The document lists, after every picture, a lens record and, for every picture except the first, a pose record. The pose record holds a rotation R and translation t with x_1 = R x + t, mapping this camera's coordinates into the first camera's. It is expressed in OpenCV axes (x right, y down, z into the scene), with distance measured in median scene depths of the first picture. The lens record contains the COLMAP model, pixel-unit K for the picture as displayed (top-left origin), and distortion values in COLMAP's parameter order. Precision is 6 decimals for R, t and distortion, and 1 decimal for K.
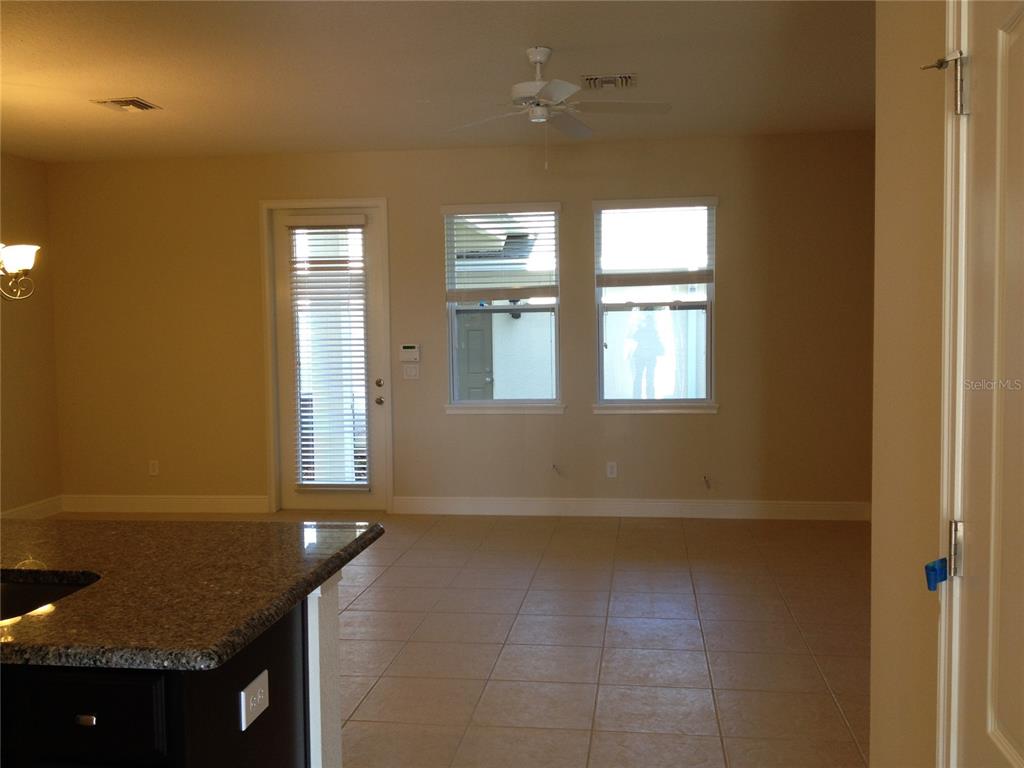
lens RADIAL K [[944.5, 0, 510.4], [0, 944.5, 388.1], [0, 0, 1]] dist [0.119800, -0.258876]
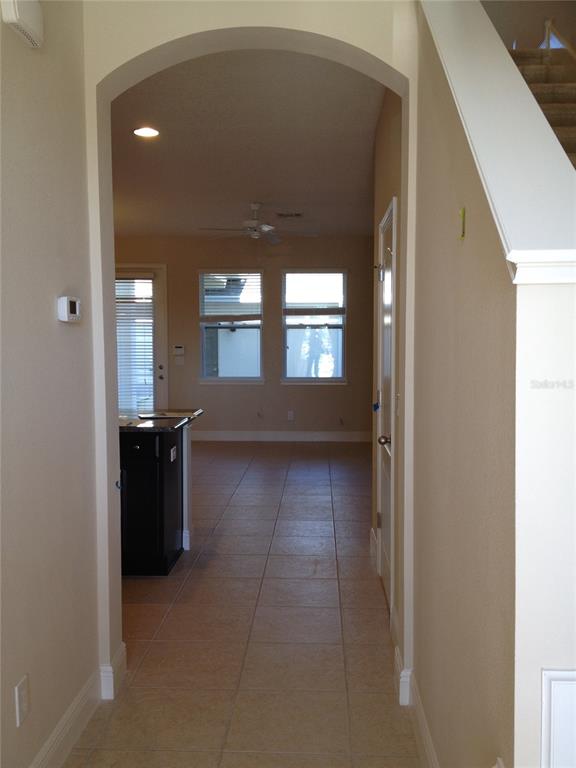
lens RADIAL K [[708.3, 0, 288.0], [0, 708.3, 384.0], [0, 0, 1]] dist [0.119800, -0.258876]
pose [[0.995166, 0.007309, 0.097932, -0.032795], [-0.007282, 0.999973, -0.000632, 0.026148], [-0.097934, -0.000084, 0.995193, -0.362690]]
